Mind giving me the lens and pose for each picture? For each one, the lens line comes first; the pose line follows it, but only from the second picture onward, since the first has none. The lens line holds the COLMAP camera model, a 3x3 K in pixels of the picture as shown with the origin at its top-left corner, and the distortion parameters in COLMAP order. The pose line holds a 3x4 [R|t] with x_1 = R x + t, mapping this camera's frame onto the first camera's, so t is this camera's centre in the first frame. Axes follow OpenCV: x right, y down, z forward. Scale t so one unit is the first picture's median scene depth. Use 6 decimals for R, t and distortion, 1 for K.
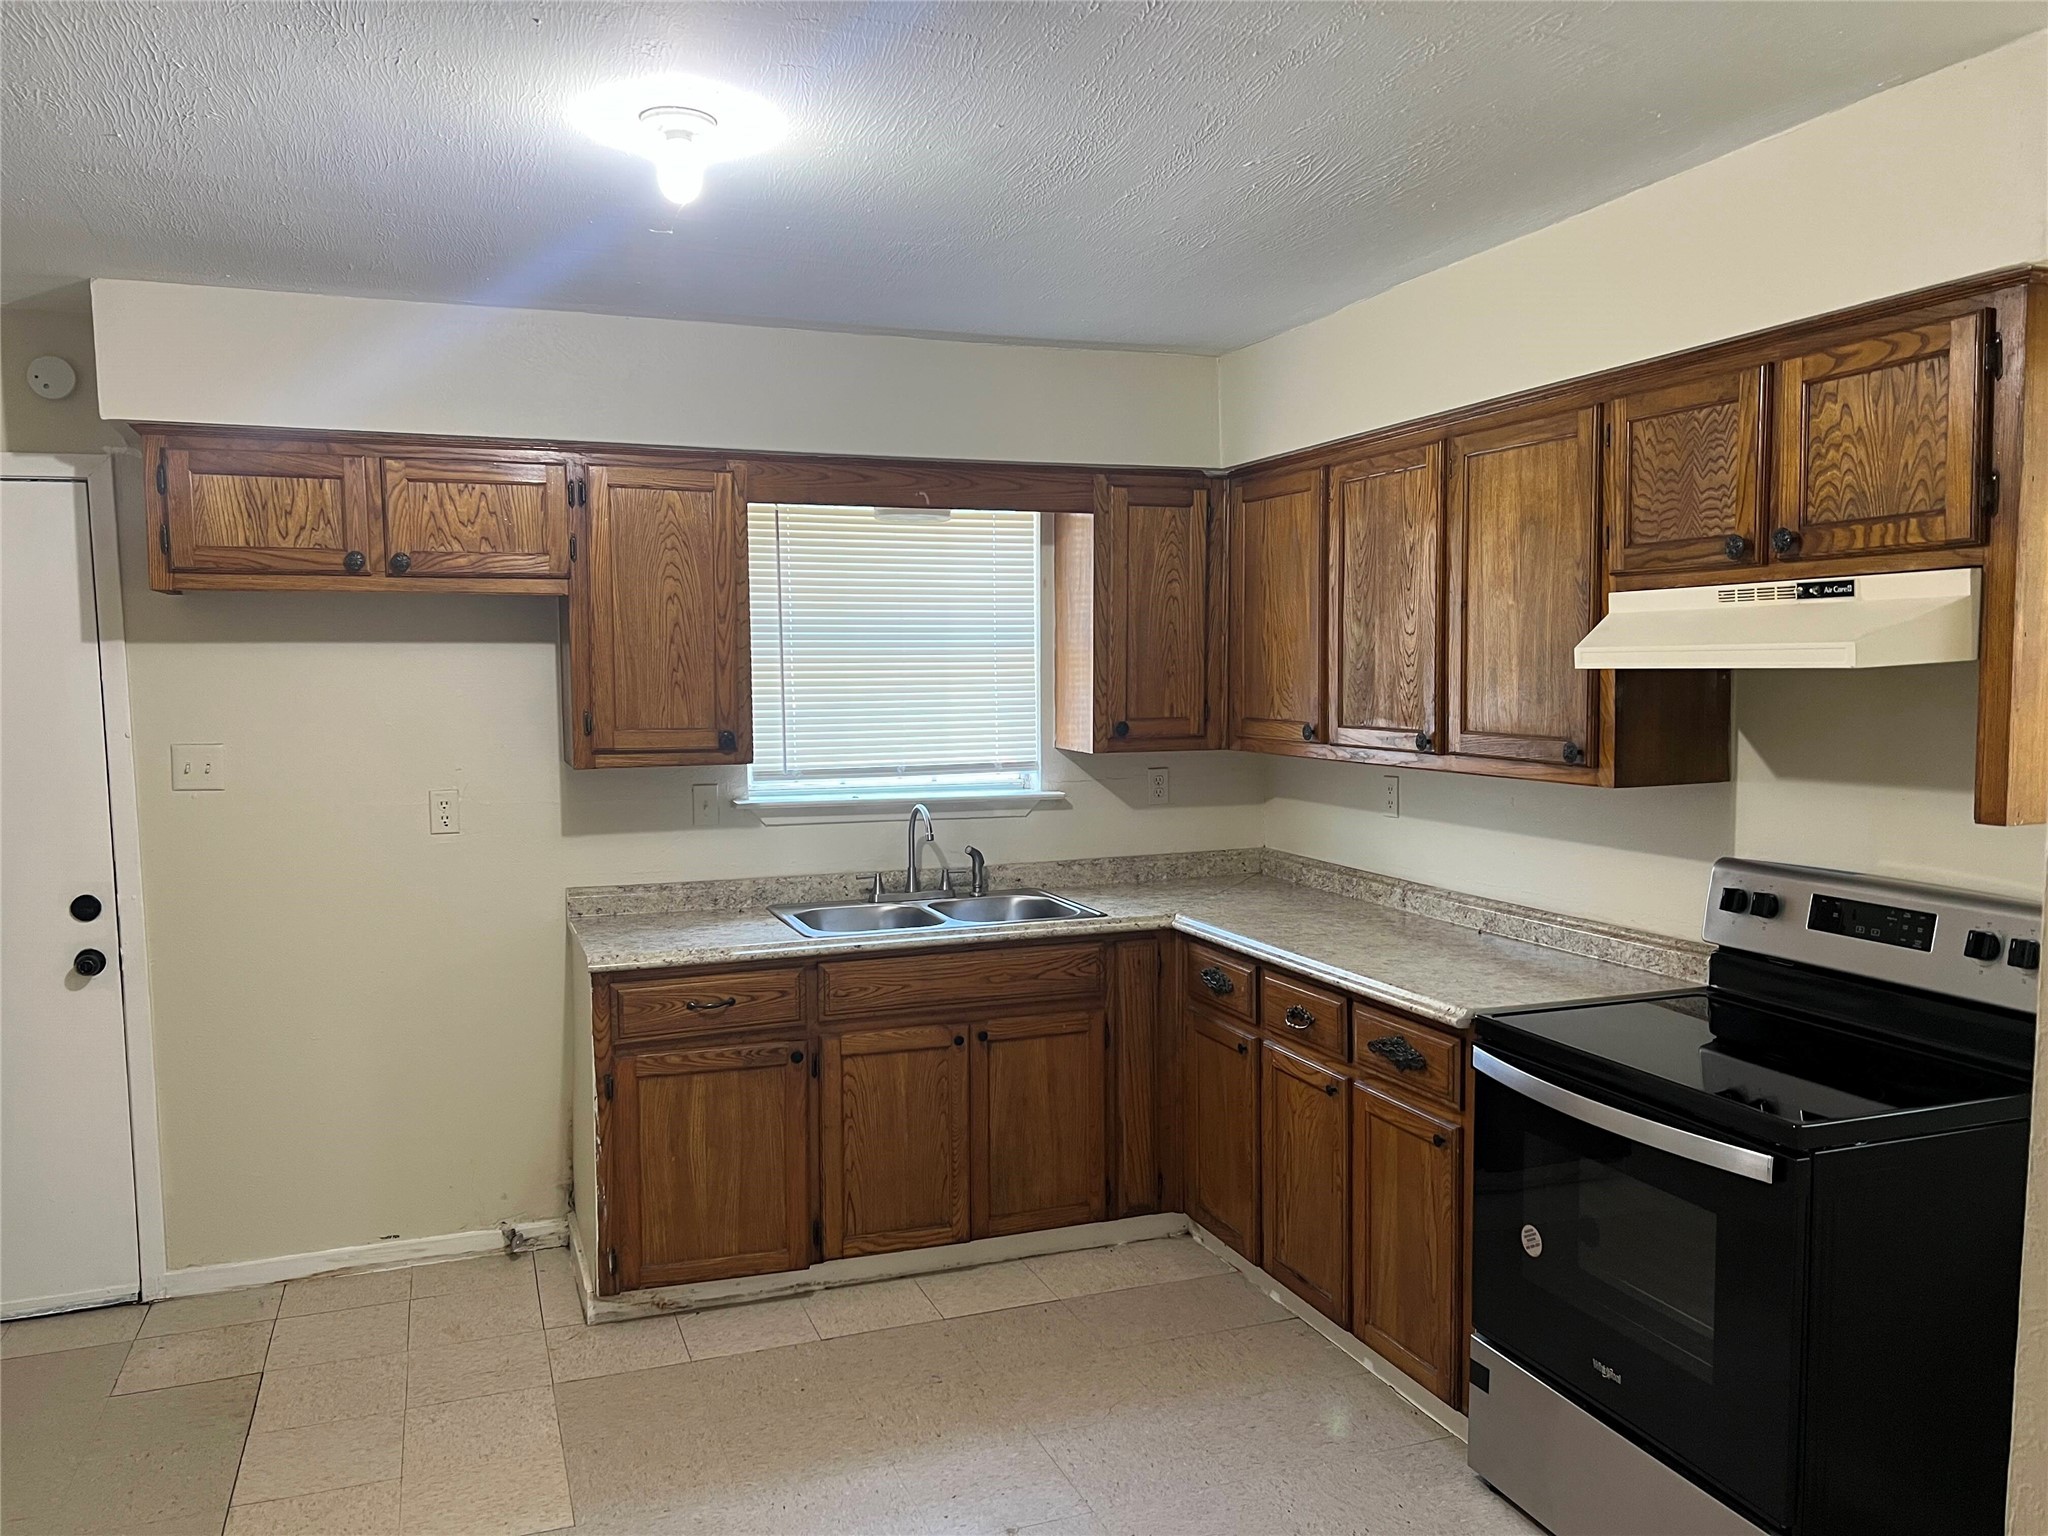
lens RADIAL K [[1566.4, 0, 1037.2], [0, 1566.4, 775.3], [0, 0, 1]] dist [0.052896, -0.080281]
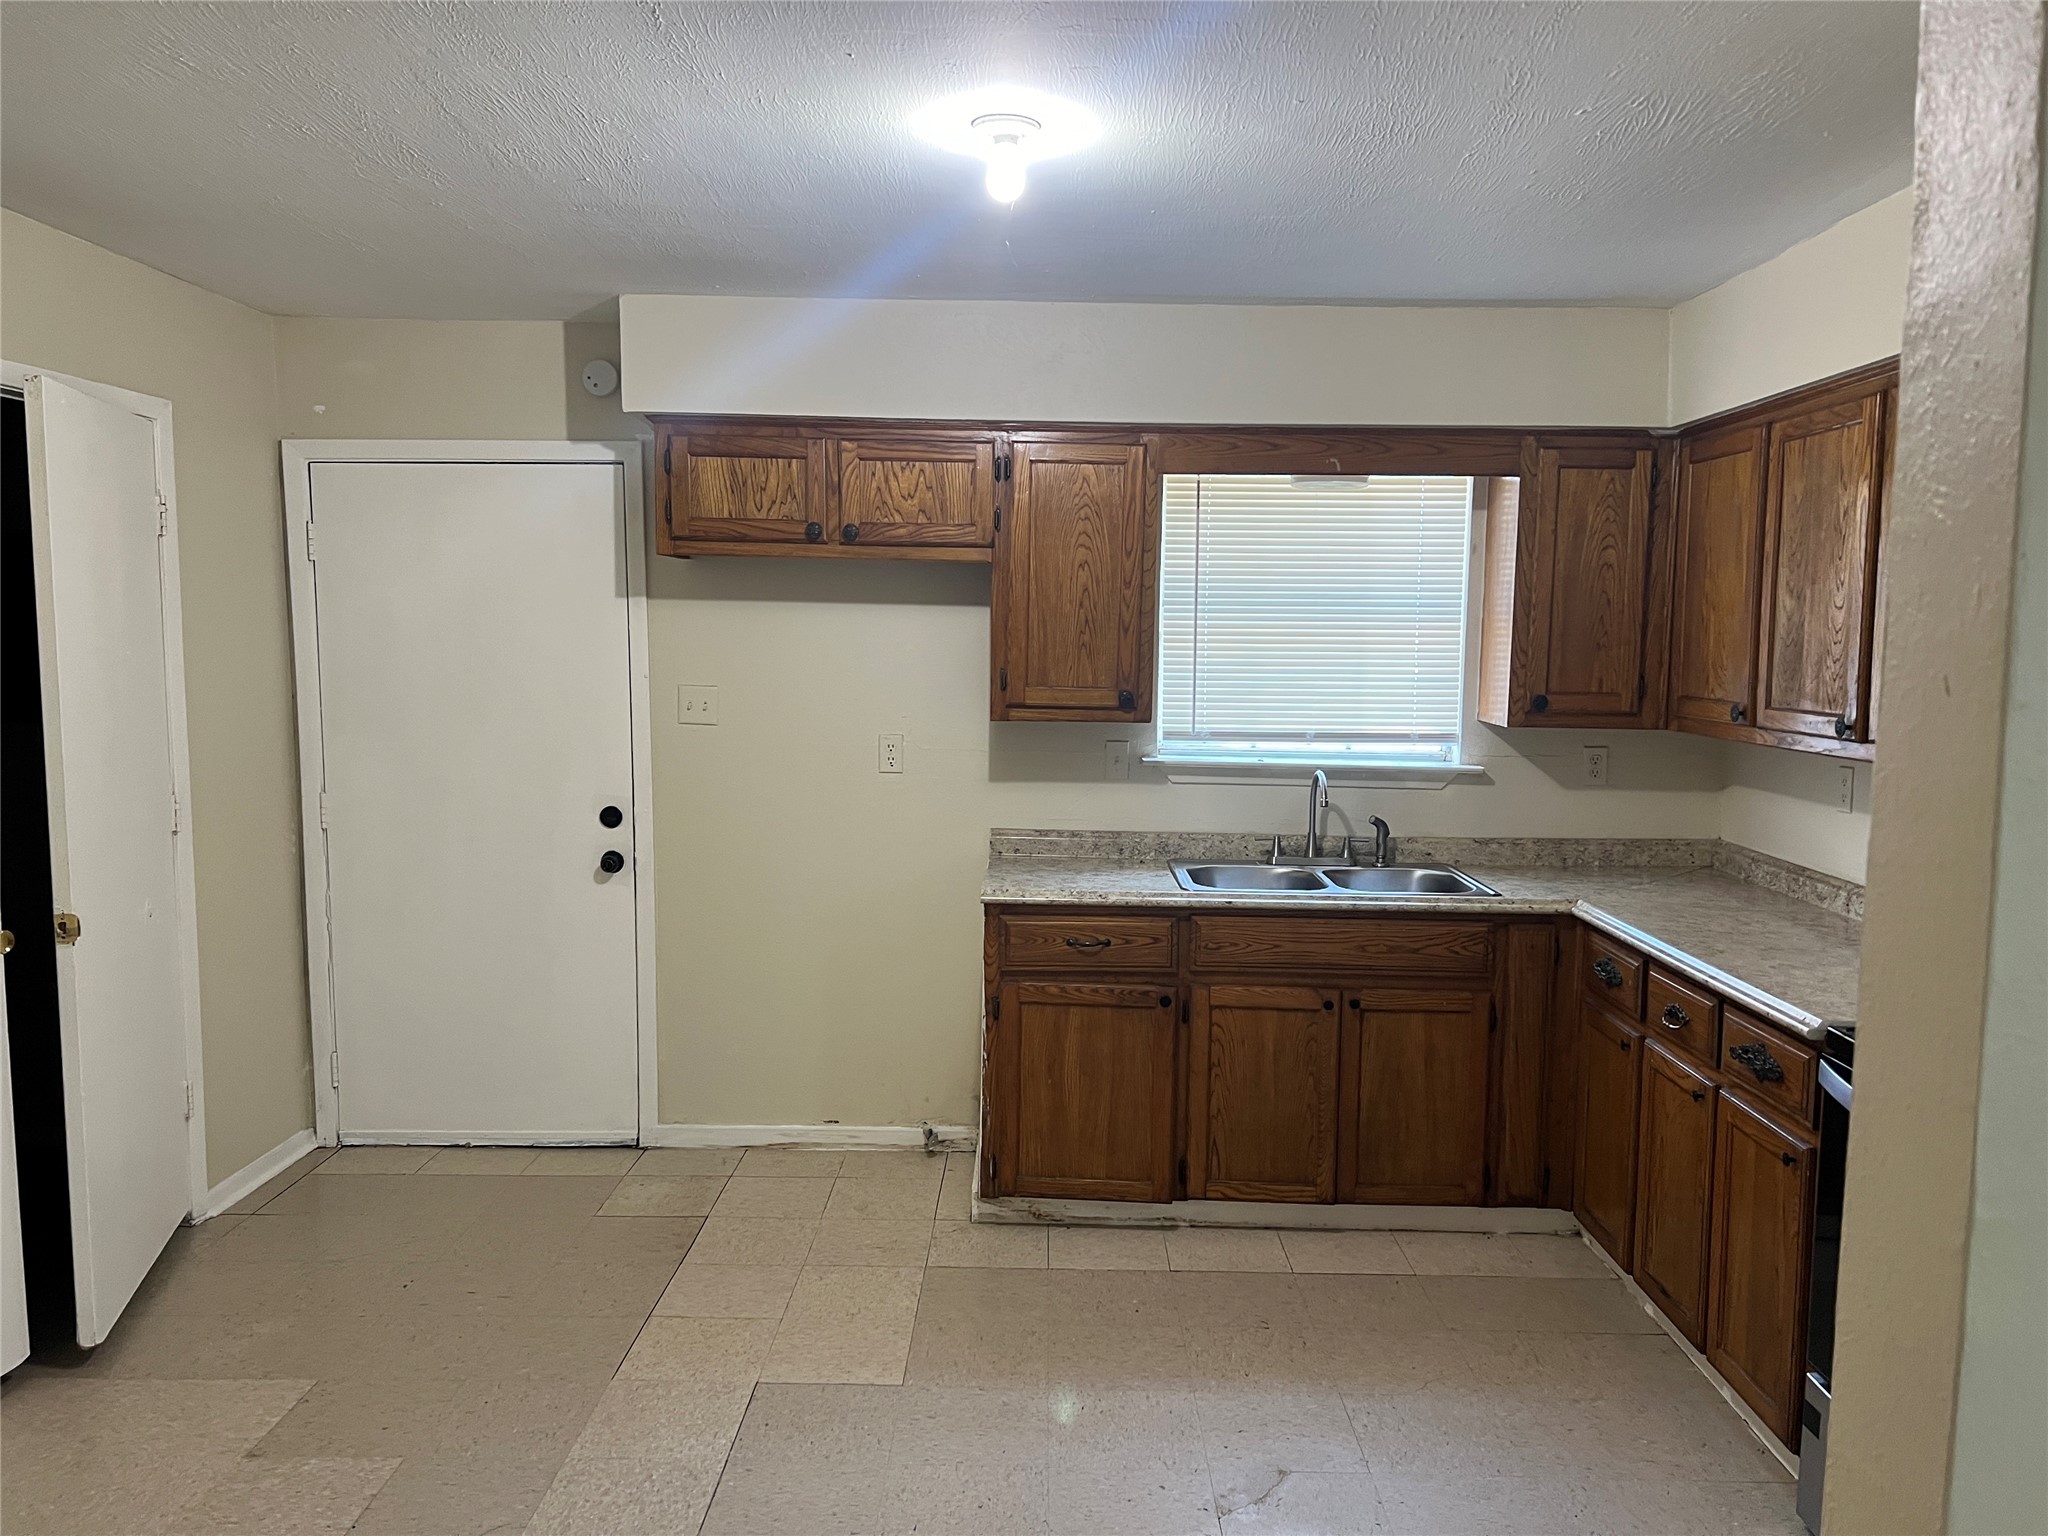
lens RADIAL K [[1566.4, 0, 1020.9], [0, 1566.4, 772.1], [0, 0, 1]] dist [0.052896, -0.080281]
pose [[0.931377, 0.053943, -0.360039, 0.124508], [-0.047949, 0.998523, 0.025564, 0.003471], [0.360886, -0.006546, 0.932587, -0.014052]]
